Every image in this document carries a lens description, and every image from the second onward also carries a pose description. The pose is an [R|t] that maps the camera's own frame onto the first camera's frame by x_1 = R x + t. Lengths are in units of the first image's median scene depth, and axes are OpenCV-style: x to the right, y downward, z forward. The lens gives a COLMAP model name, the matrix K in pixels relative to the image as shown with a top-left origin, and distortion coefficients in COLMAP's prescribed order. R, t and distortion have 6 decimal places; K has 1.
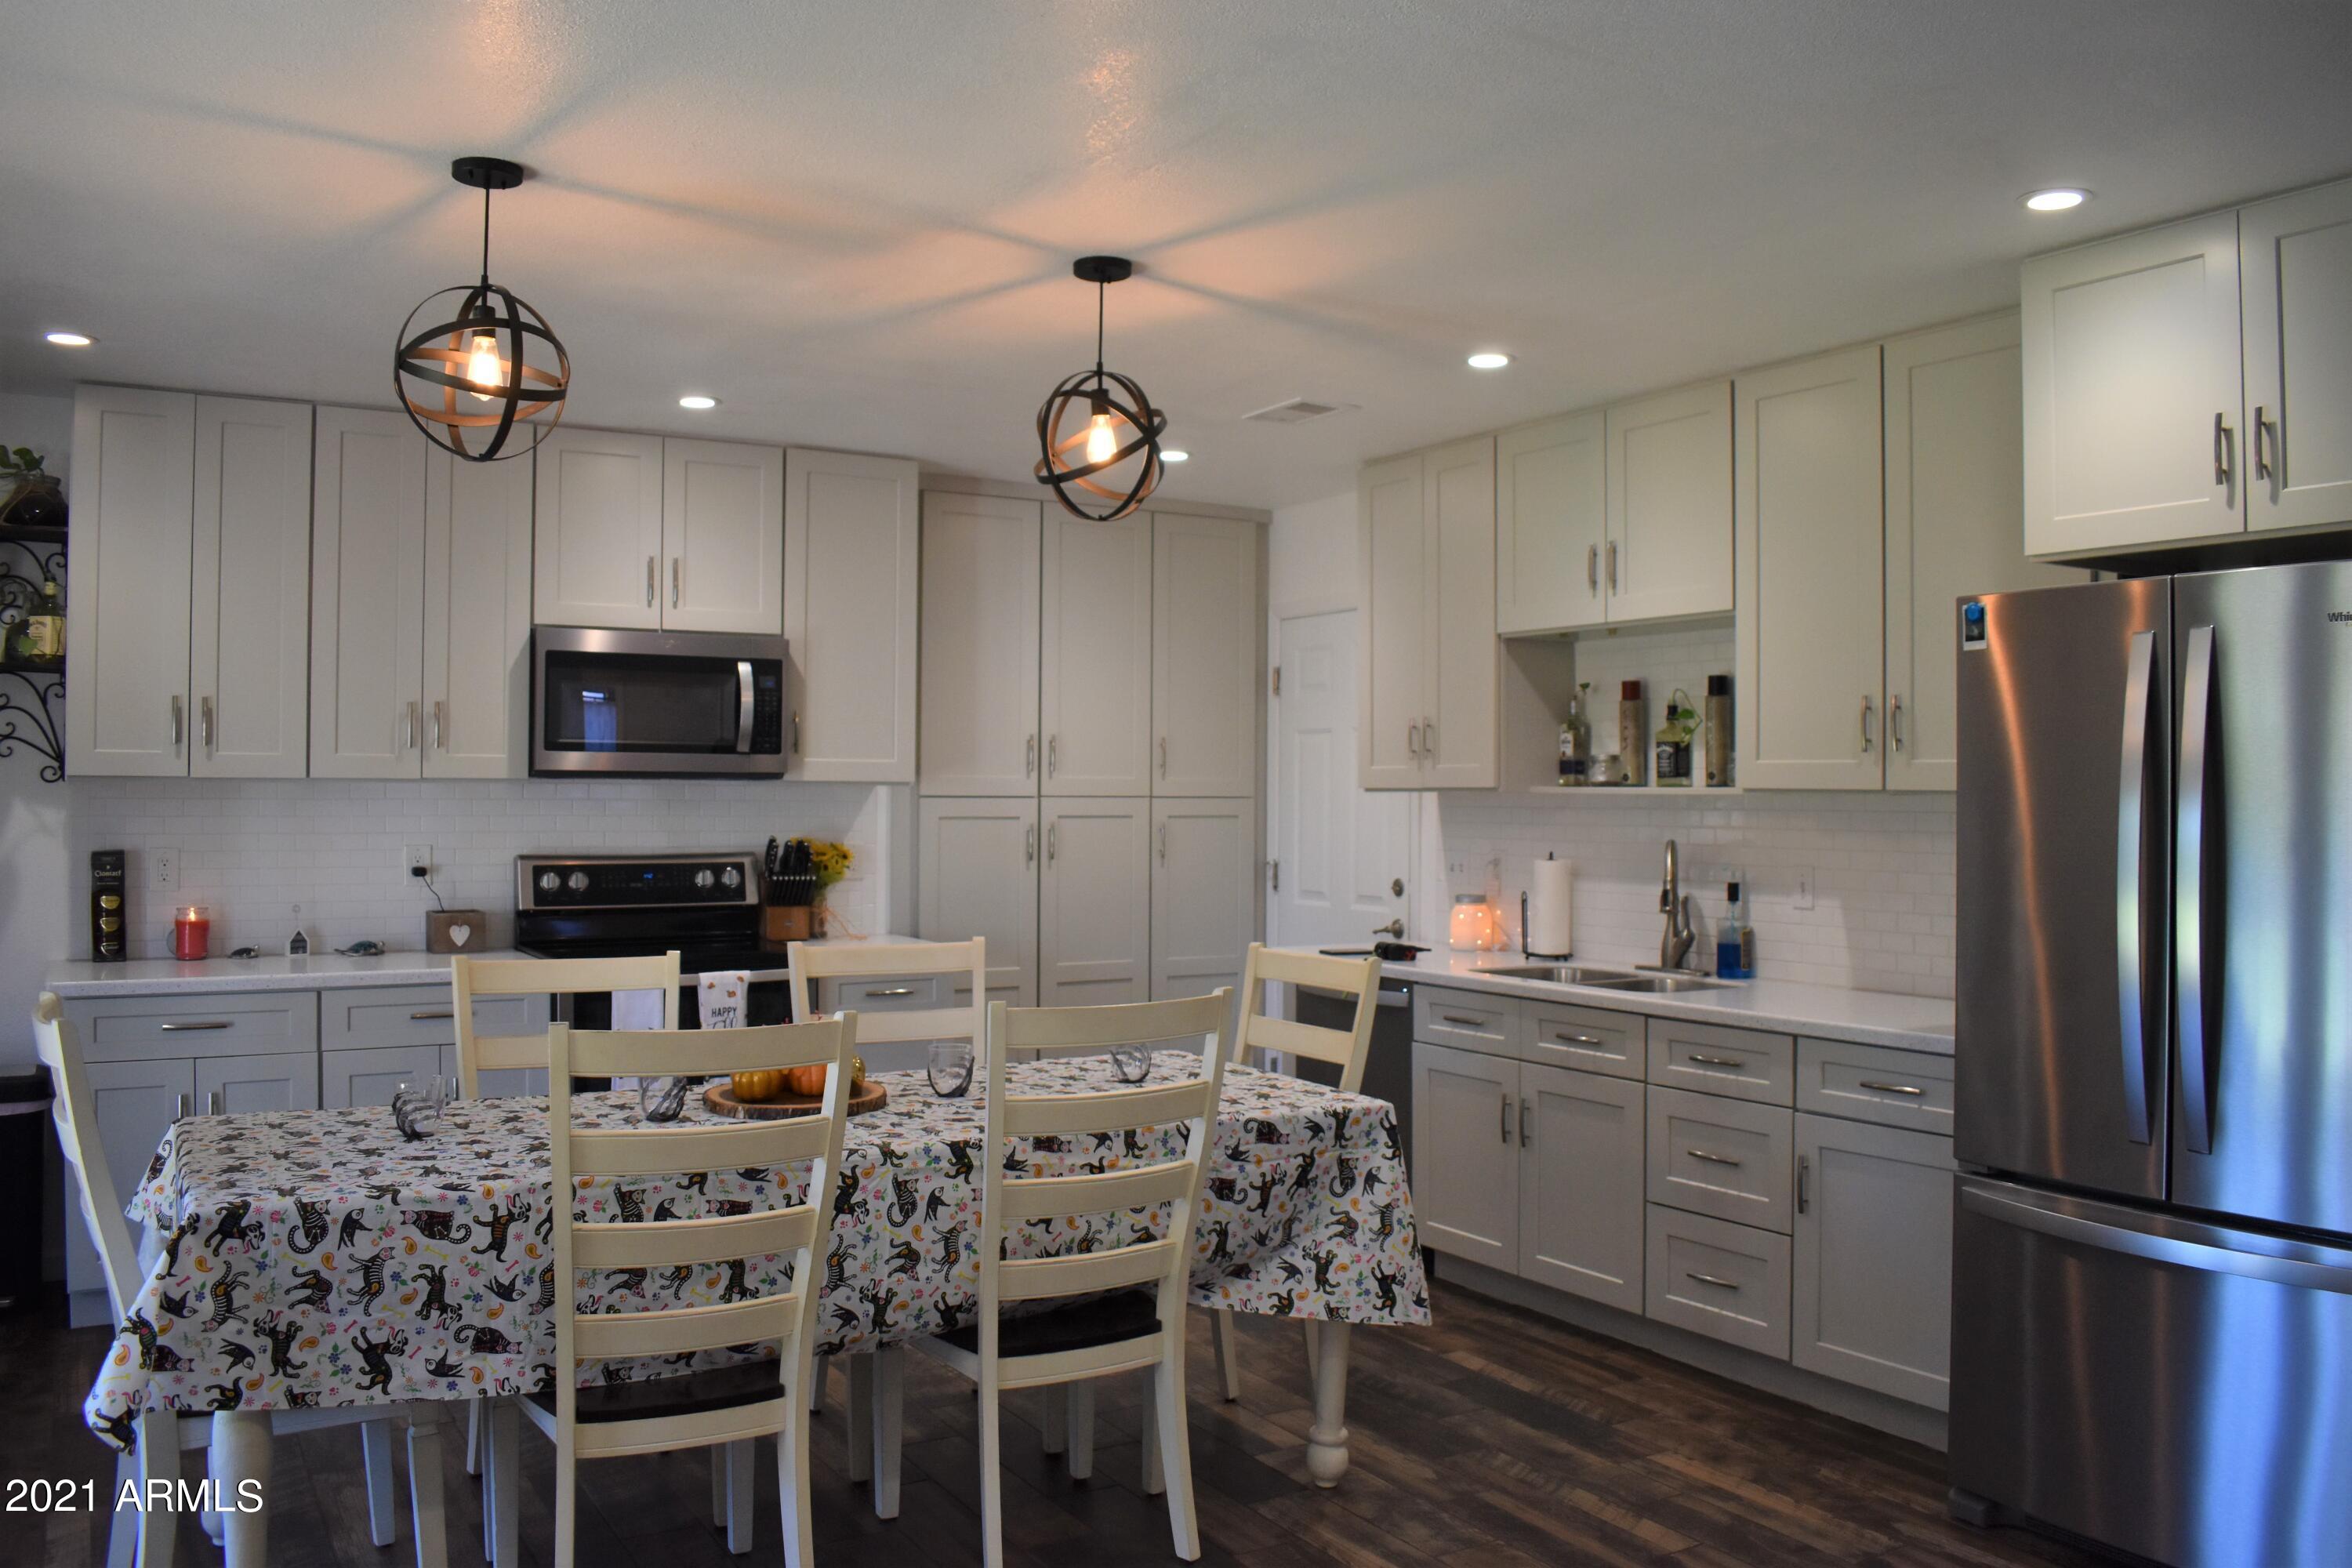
lens RADIAL K [[1829.2, 0, 1171.4], [0, 1829.2, 784.0], [0, 0, 1]] dist [-0.097238, 0.017257]
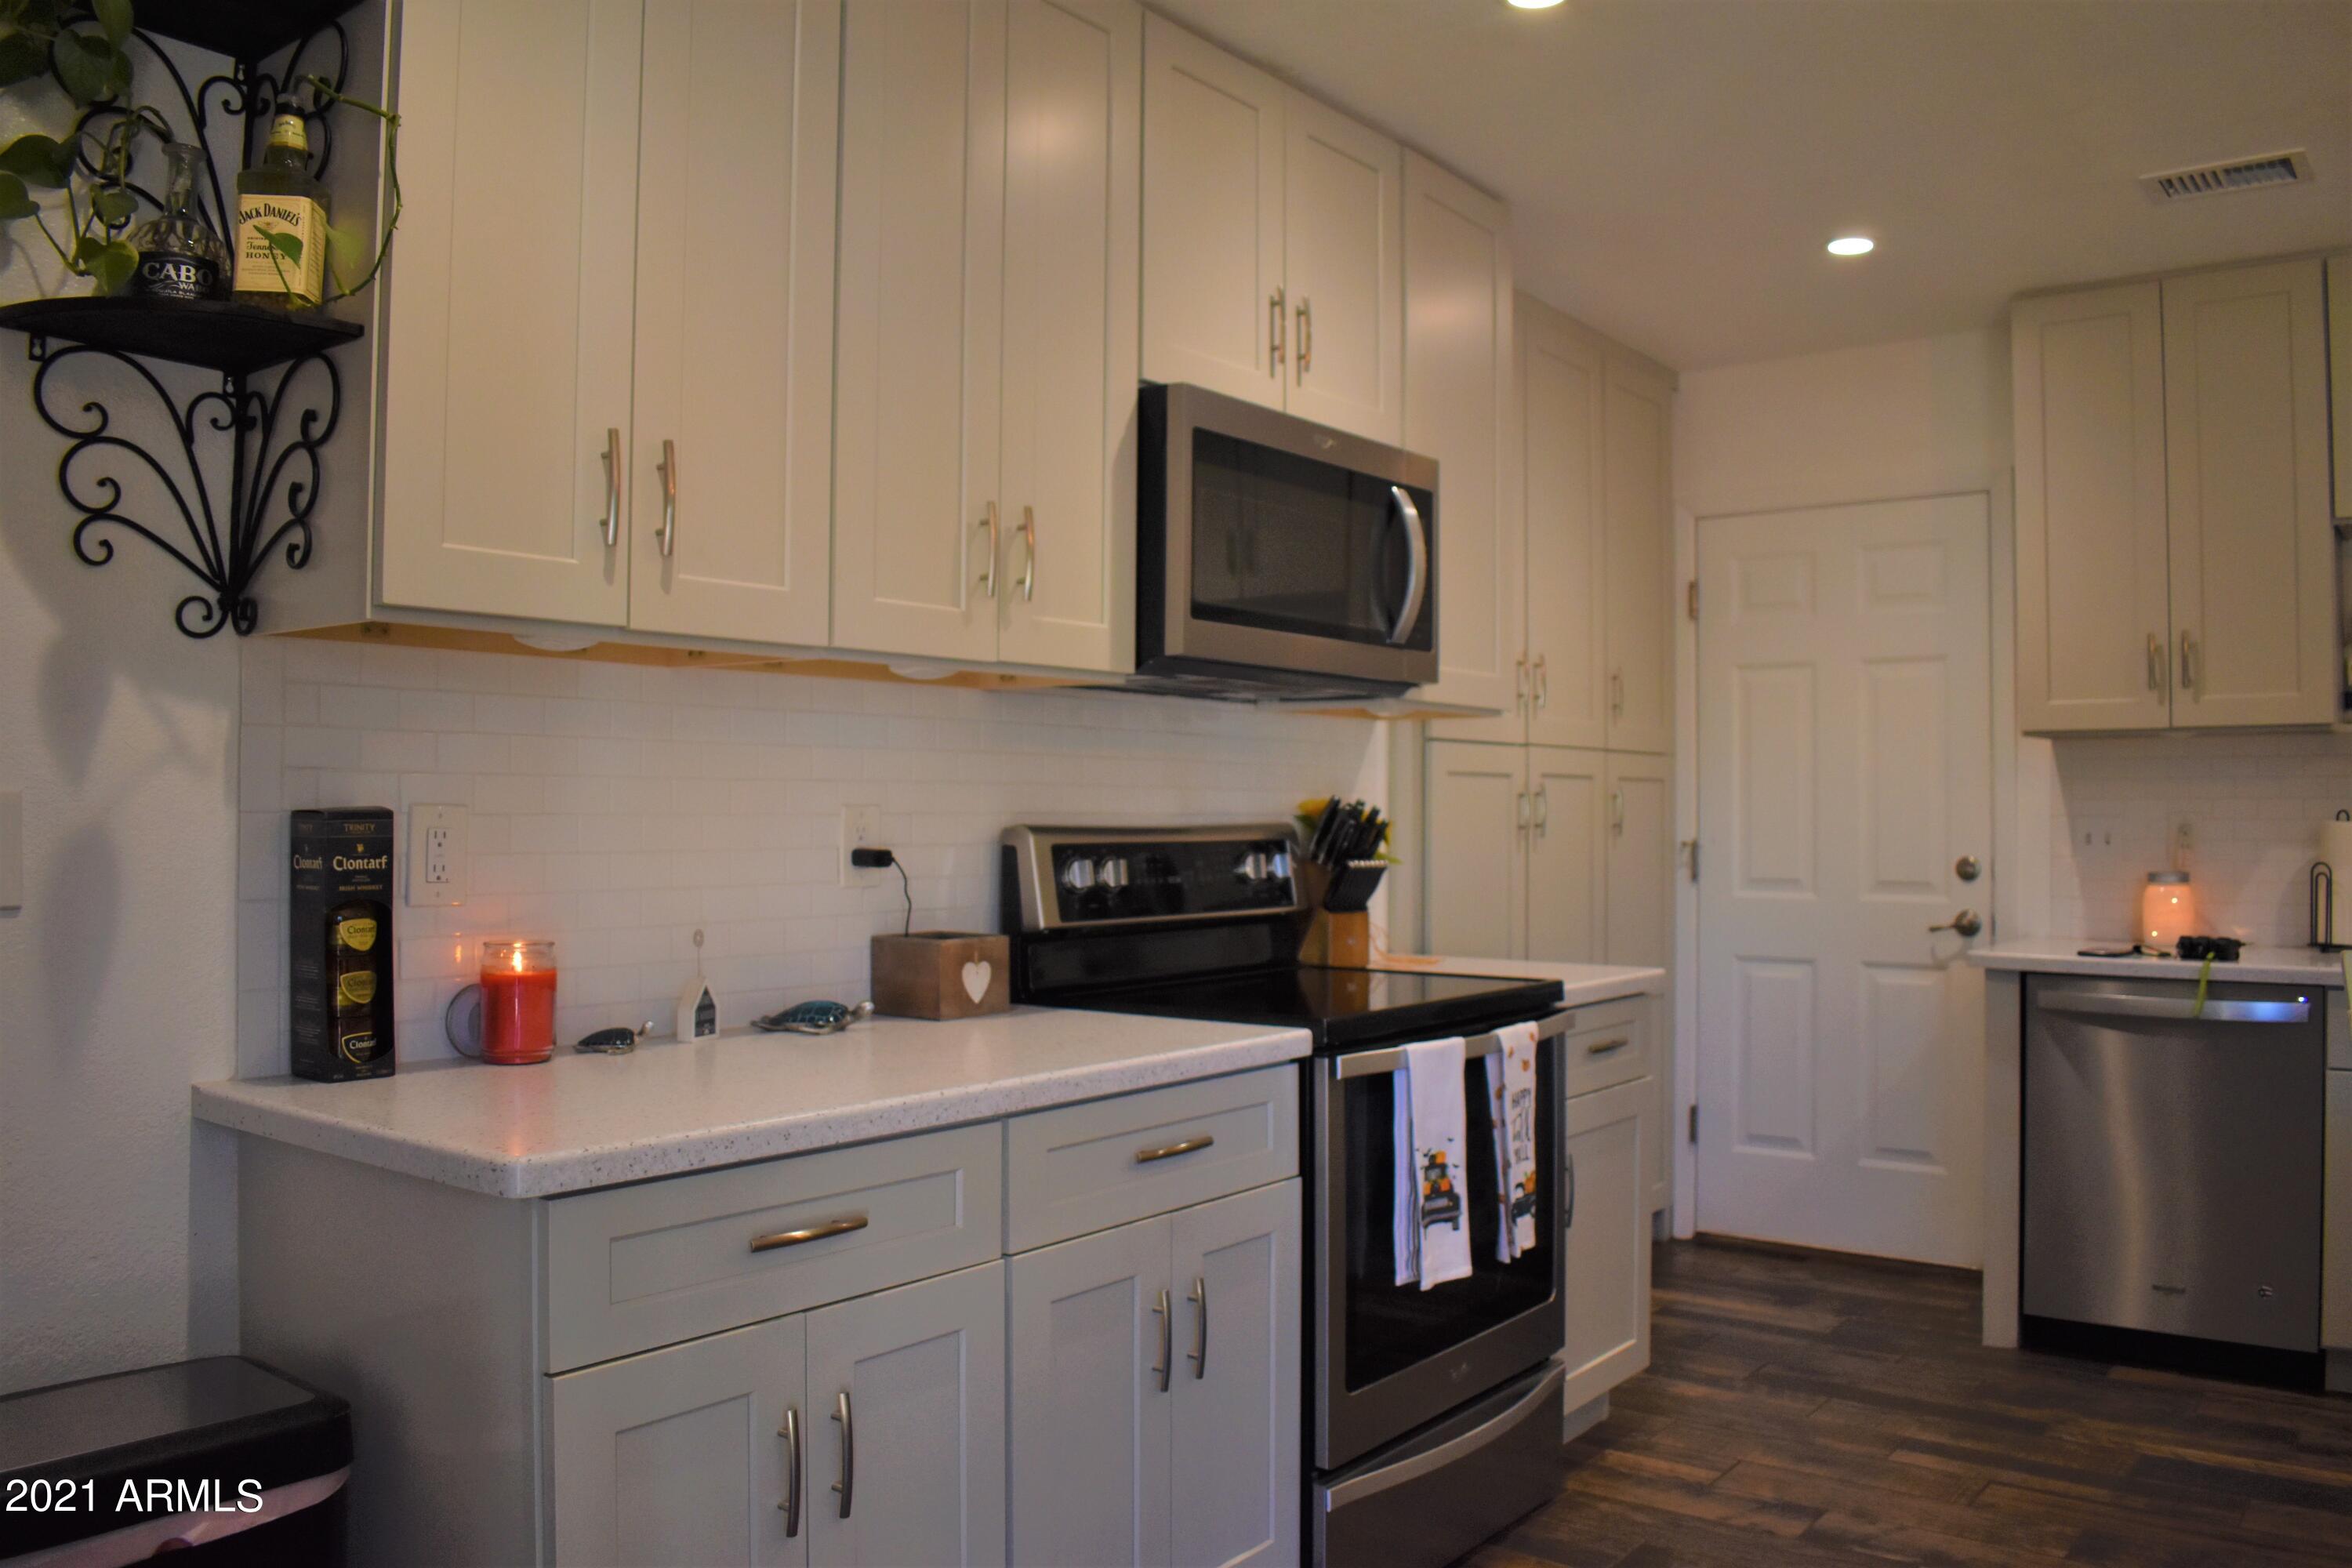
lens RADIAL K [[1829.2, 0, 1171.4], [0, 1829.2, 784.0], [0, 0, 1]] dist [-0.097238, 0.017257]
pose [[0.930268, 0.003275, 0.366866, -0.526359], [-0.000086, 0.999962, -0.008710, 0.032398], [-0.366880, 0.008071, 0.930233, 0.495561]]
